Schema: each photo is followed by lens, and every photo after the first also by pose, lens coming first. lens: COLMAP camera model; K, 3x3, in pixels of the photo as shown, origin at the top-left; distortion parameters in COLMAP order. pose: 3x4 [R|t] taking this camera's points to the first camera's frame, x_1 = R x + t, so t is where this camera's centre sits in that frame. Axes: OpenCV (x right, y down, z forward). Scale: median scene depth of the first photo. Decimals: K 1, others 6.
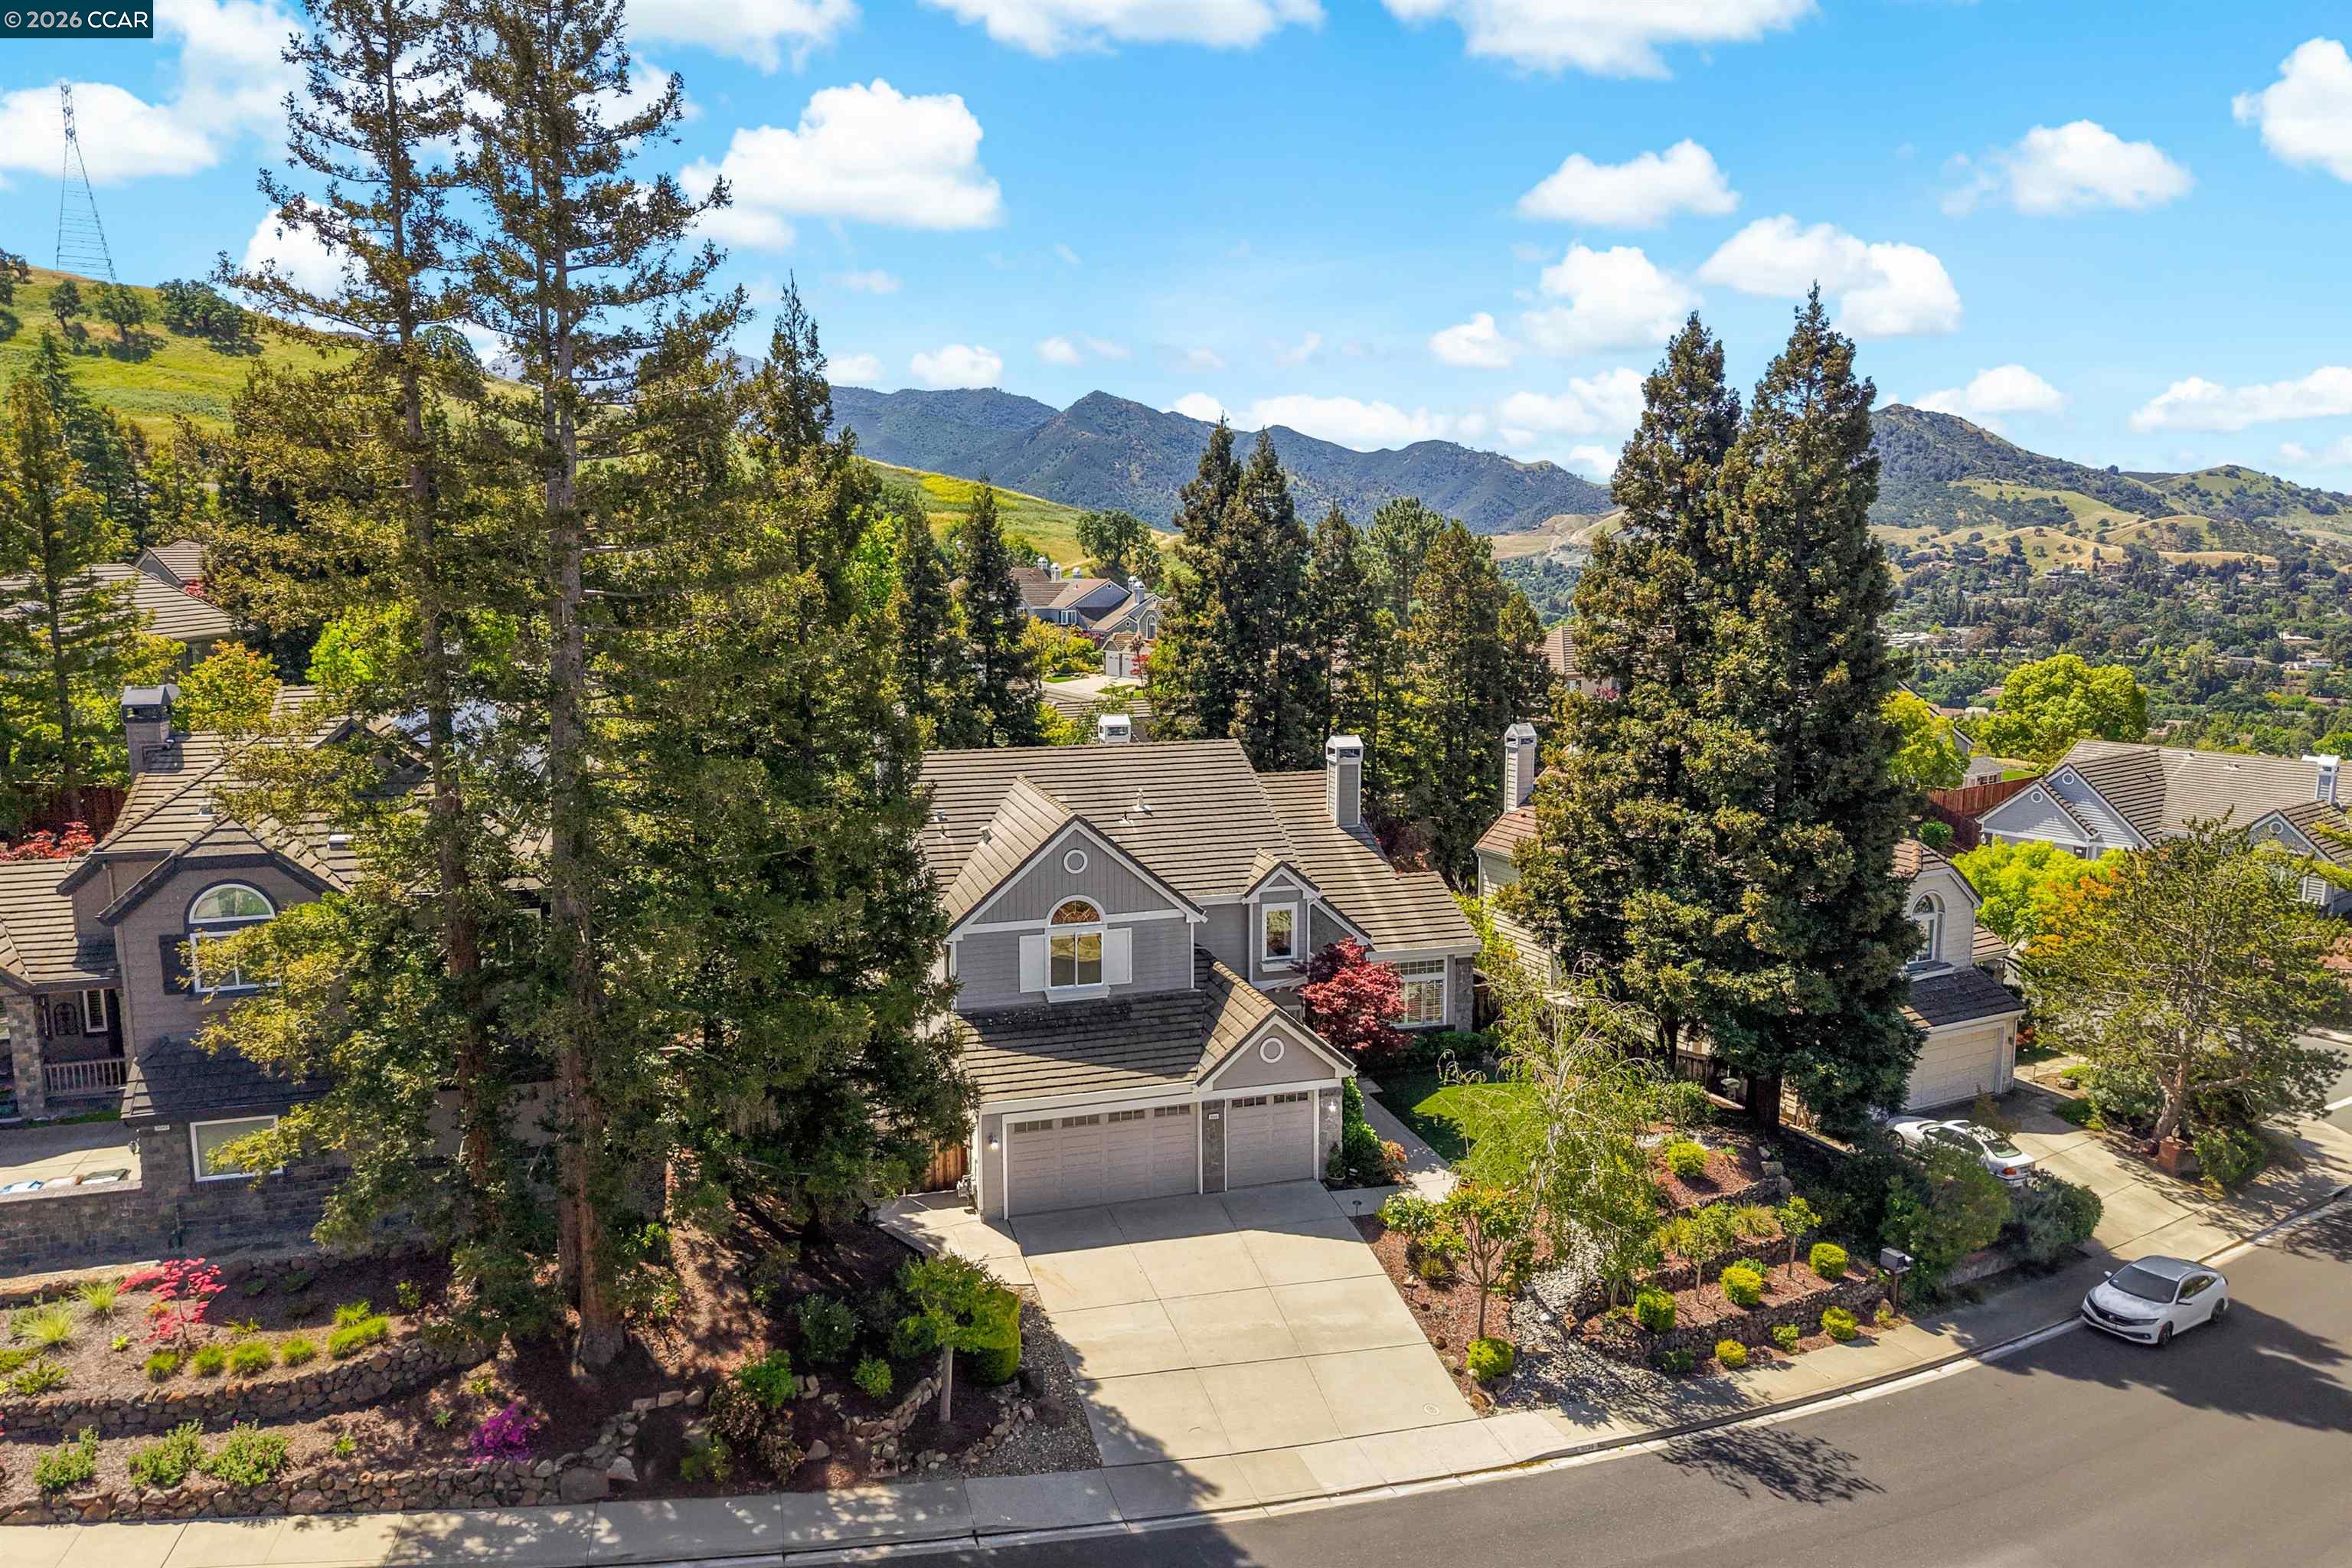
lens RADIAL K [[1543.2, 0, 1174.8], [0, 1543.2, 775.9], [0, 0, 1]] dist [0.024375, -0.018501]
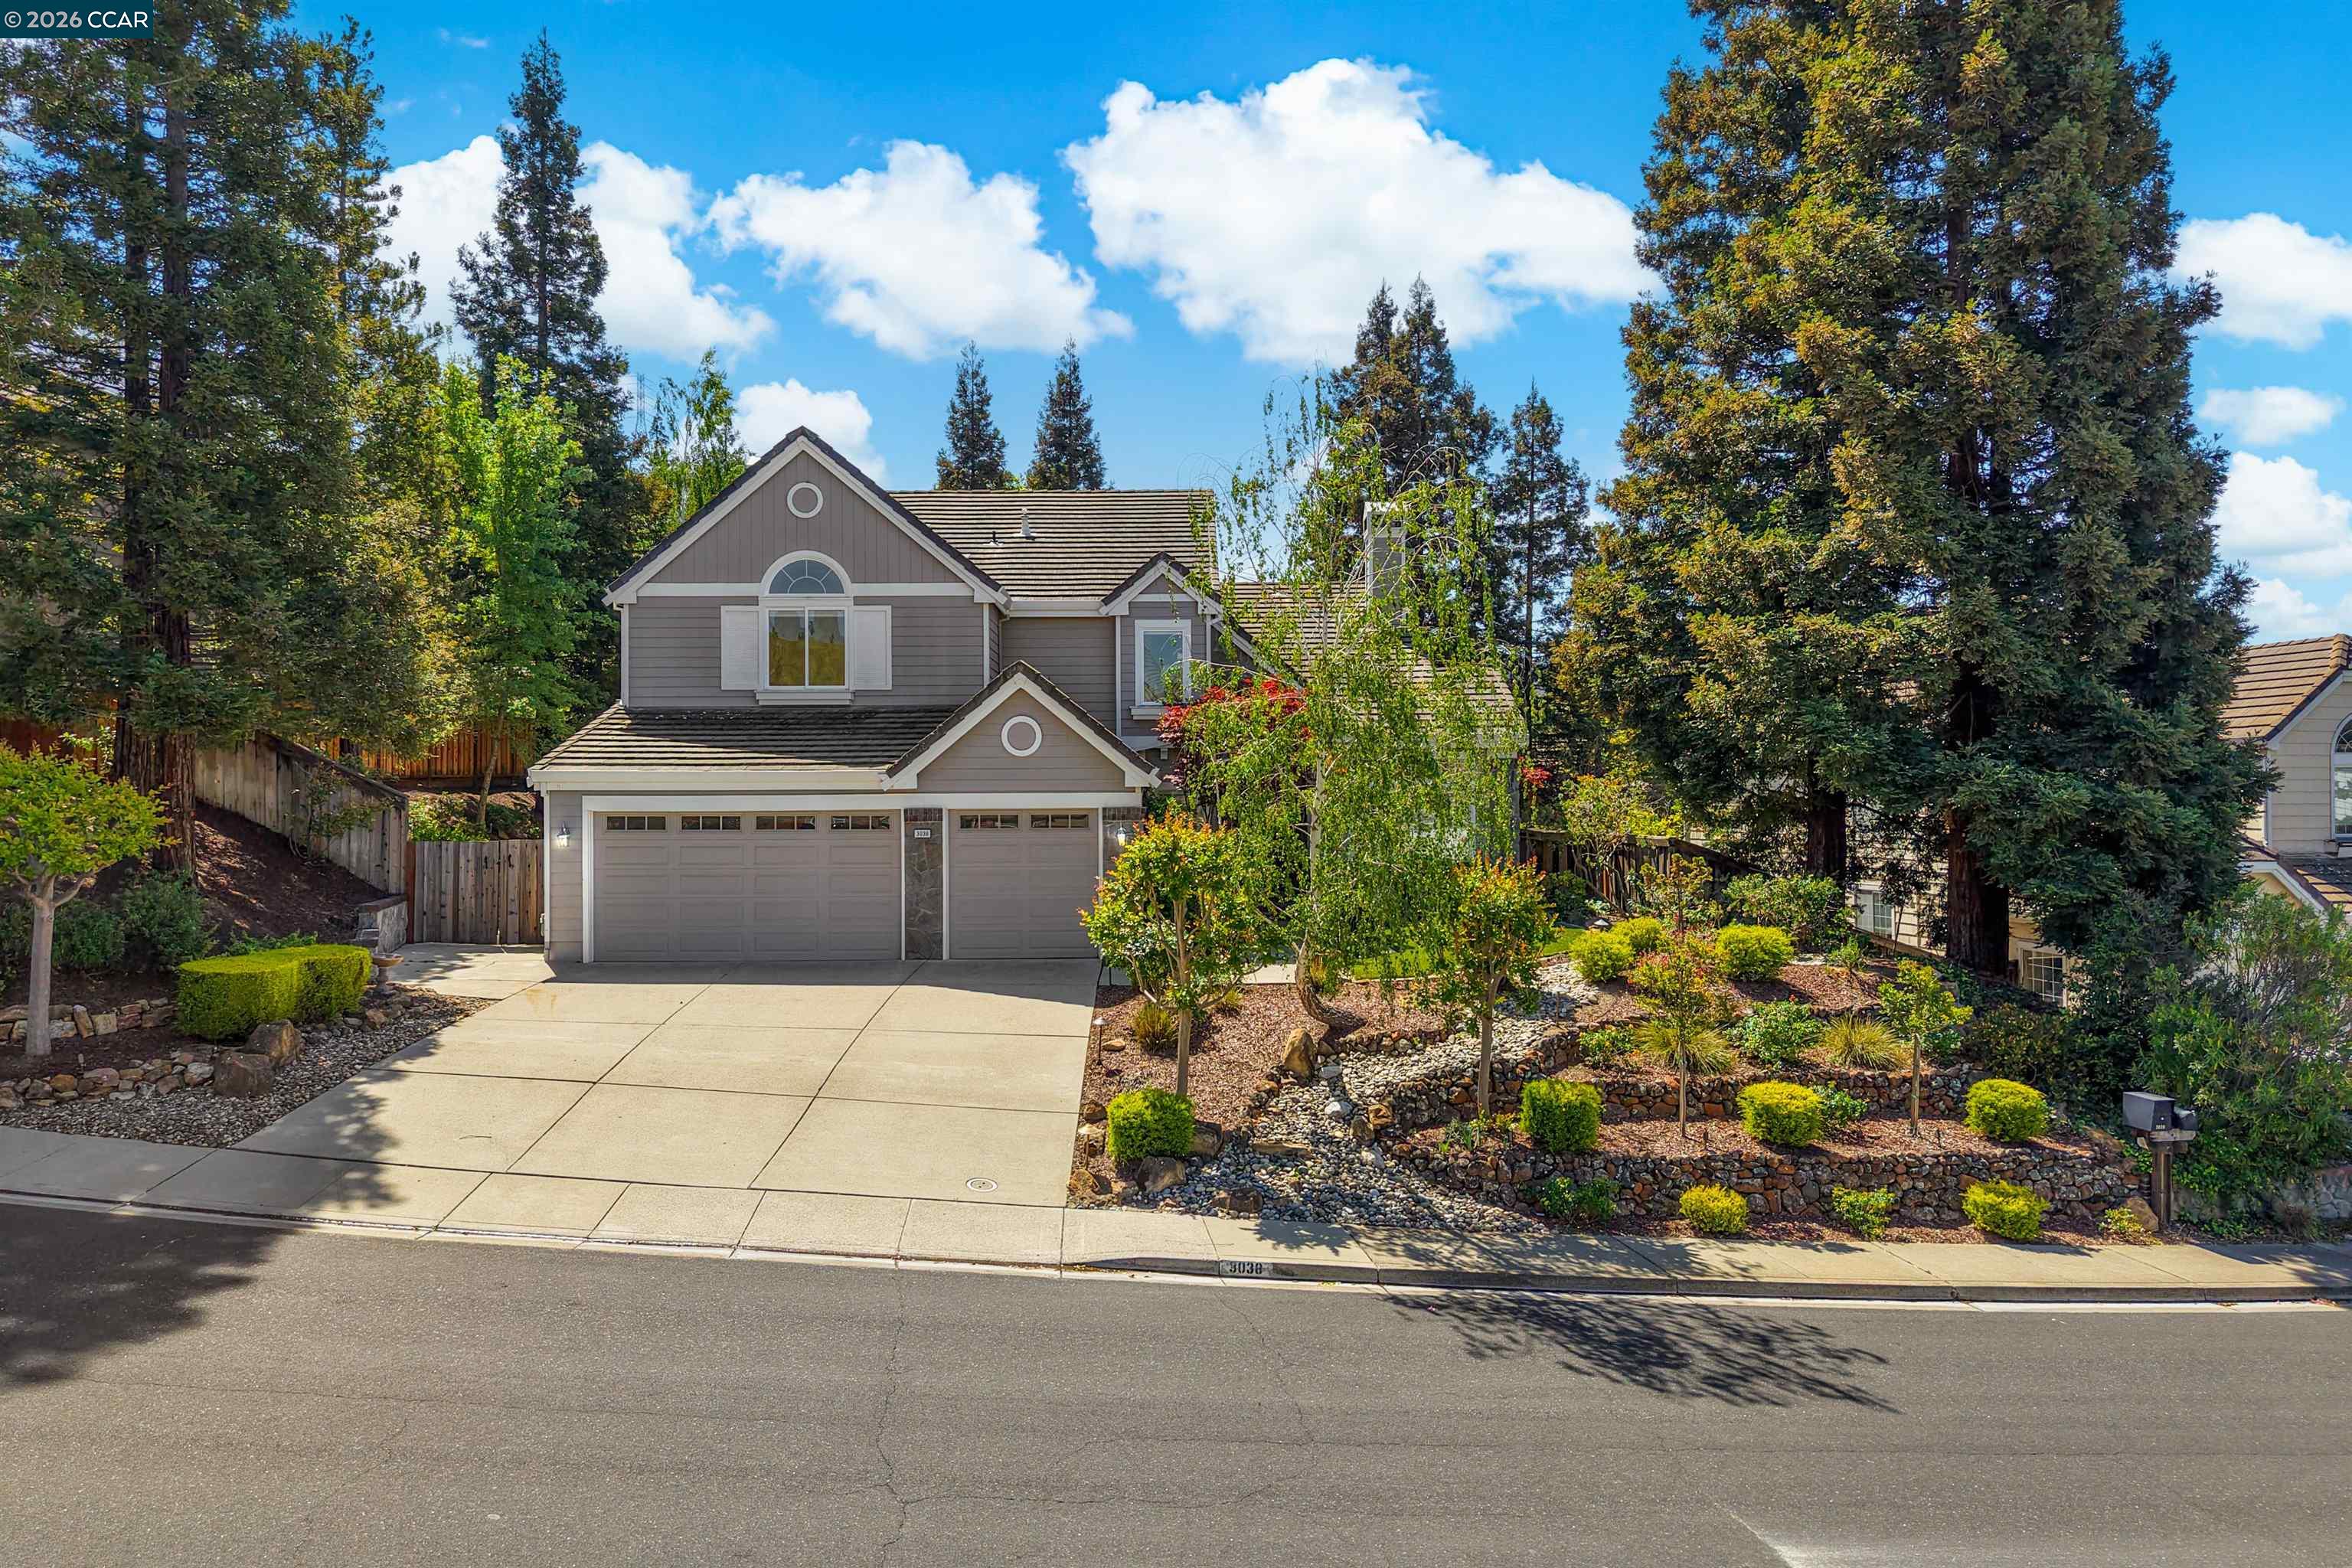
lens RADIAL K [[1543.2, 0, 1180.8], [0, 1543.2, 791.8], [0, 0, 1]] dist [0.024375, -0.018501]
pose [[0.956397, -0.007521, -0.291972, 0.333106], [-0.036468, 0.988770, -0.144929, 0.311562], [0.289783, 0.149257, 0.945383, 0.460019]]
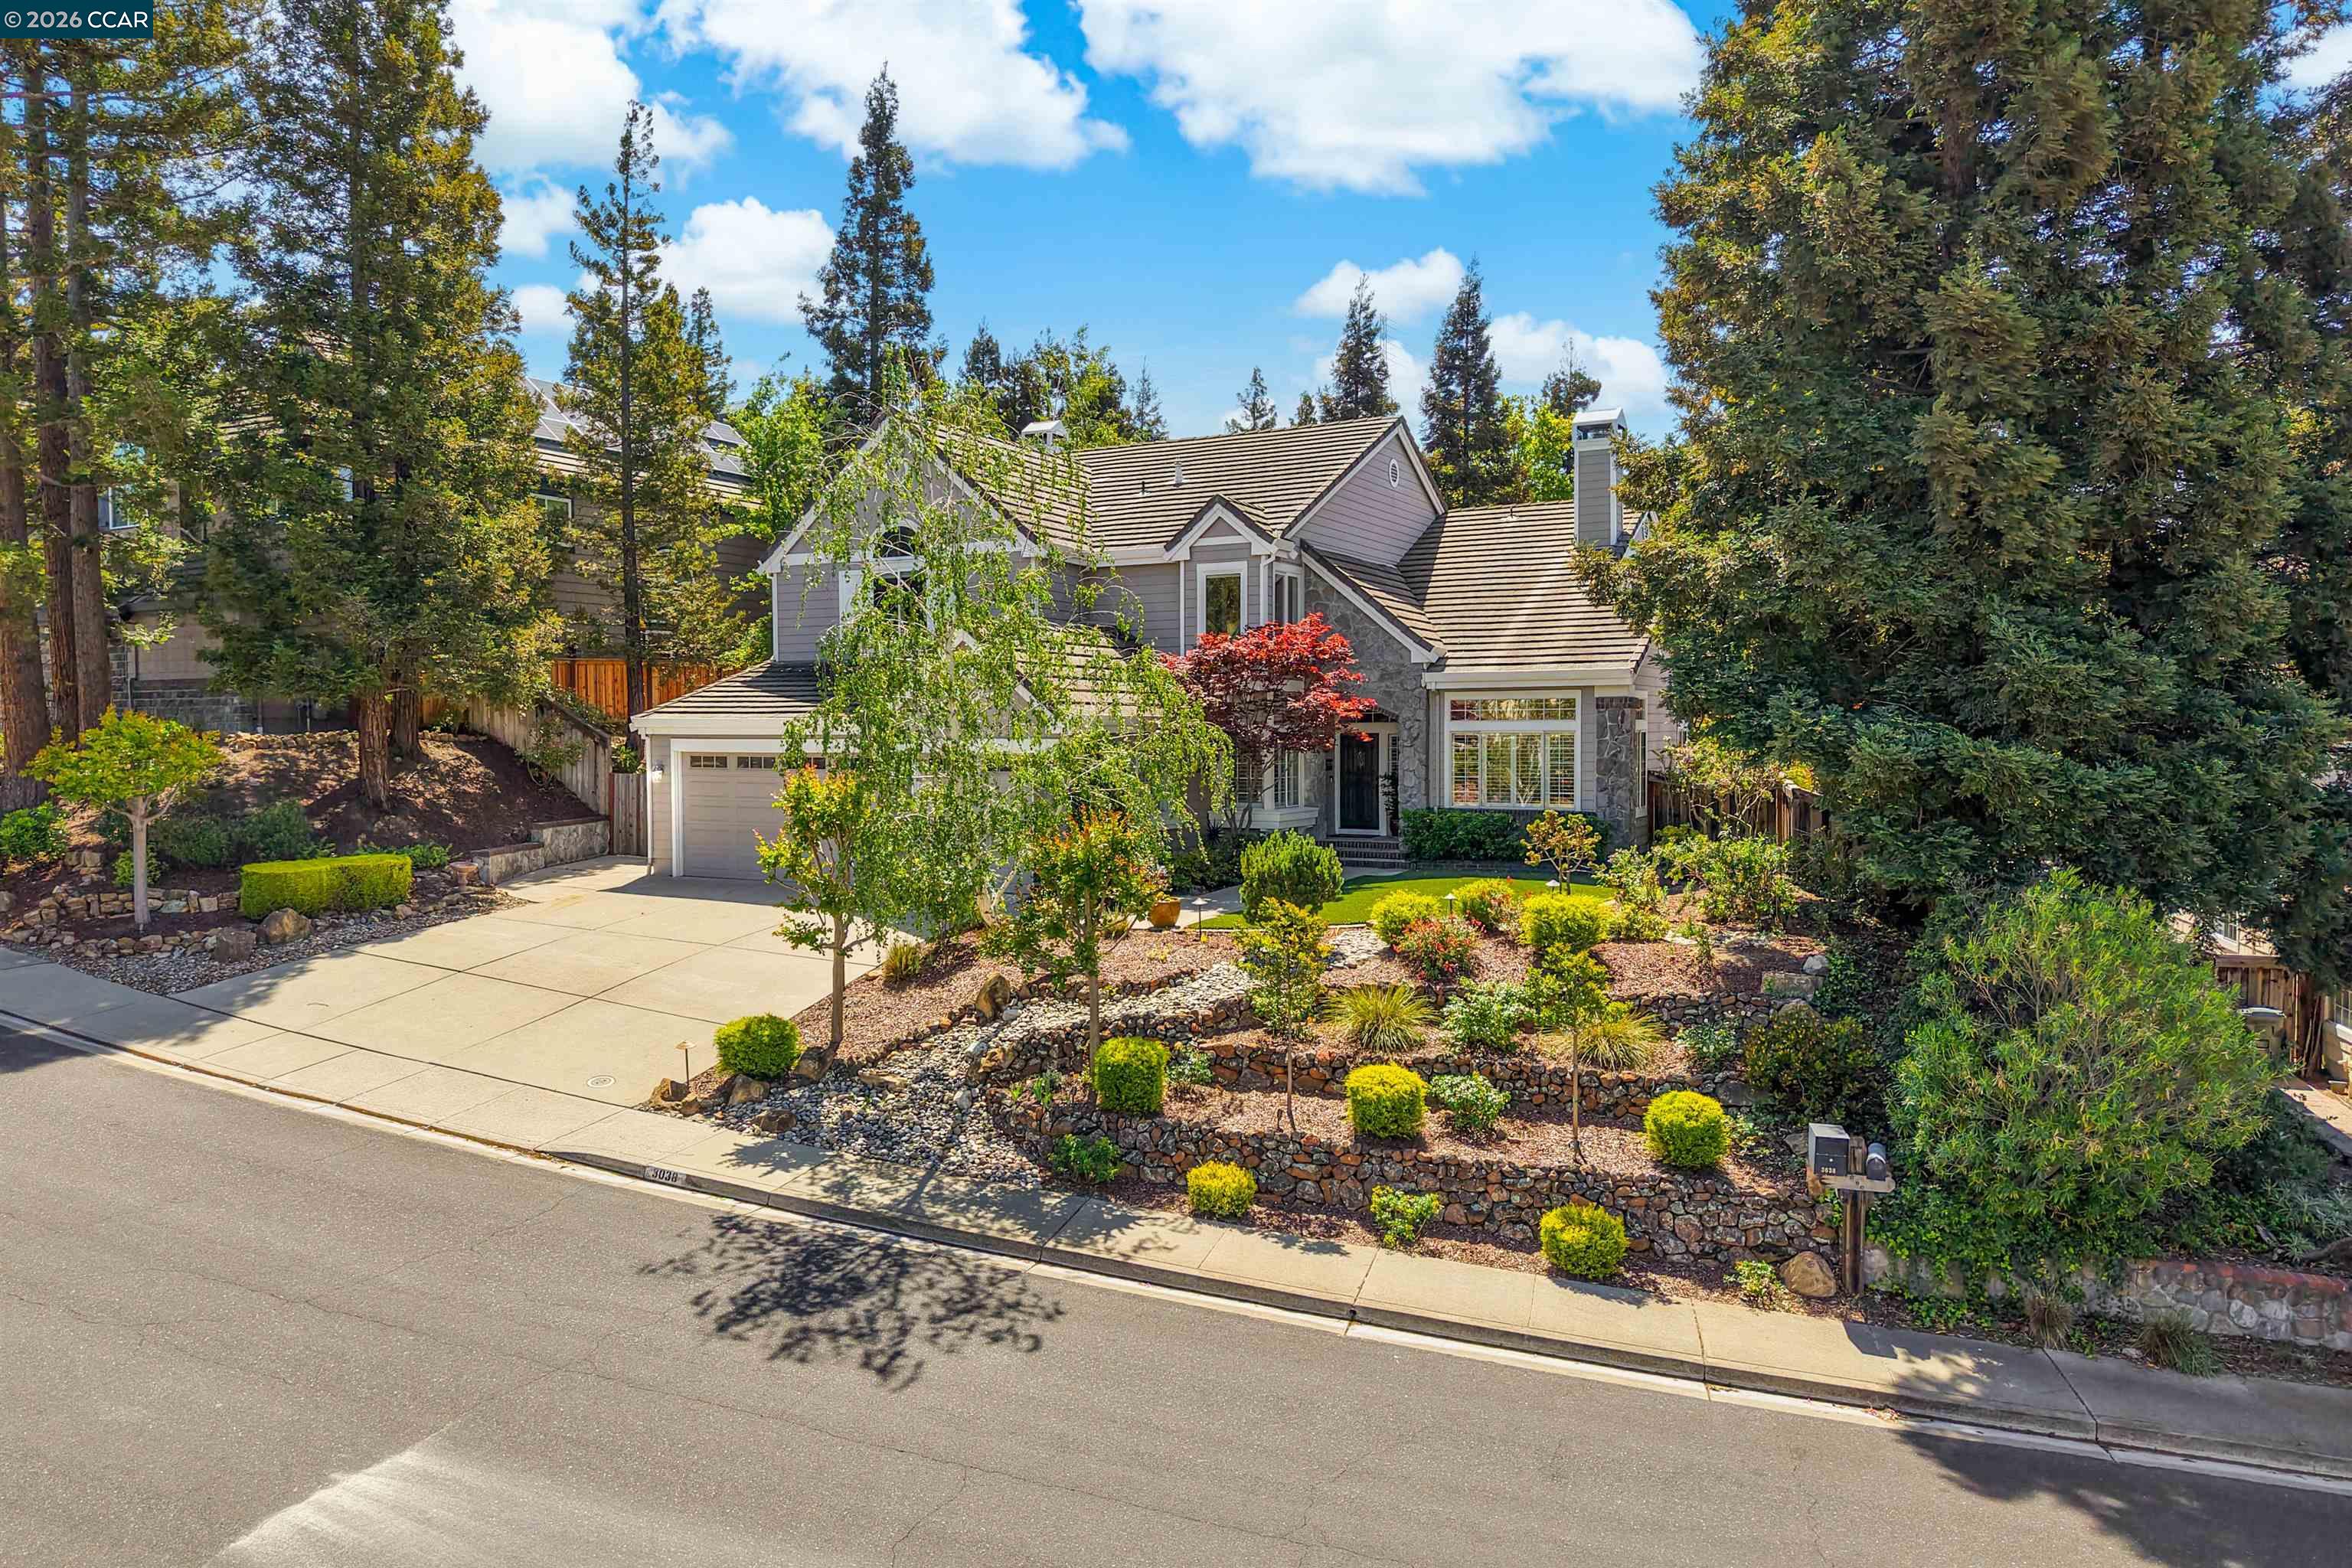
lens RADIAL K [[1543.2, 0, 1185.8], [0, 1543.2, 768.5], [0, 0, 1]] dist [0.024375, -0.018501]
pose [[0.711241, 0.014159, -0.702805, 0.657027], [-0.095631, 0.992451, -0.076784, 0.277394], [0.696413, 0.121822, 0.707226, 0.635487]]
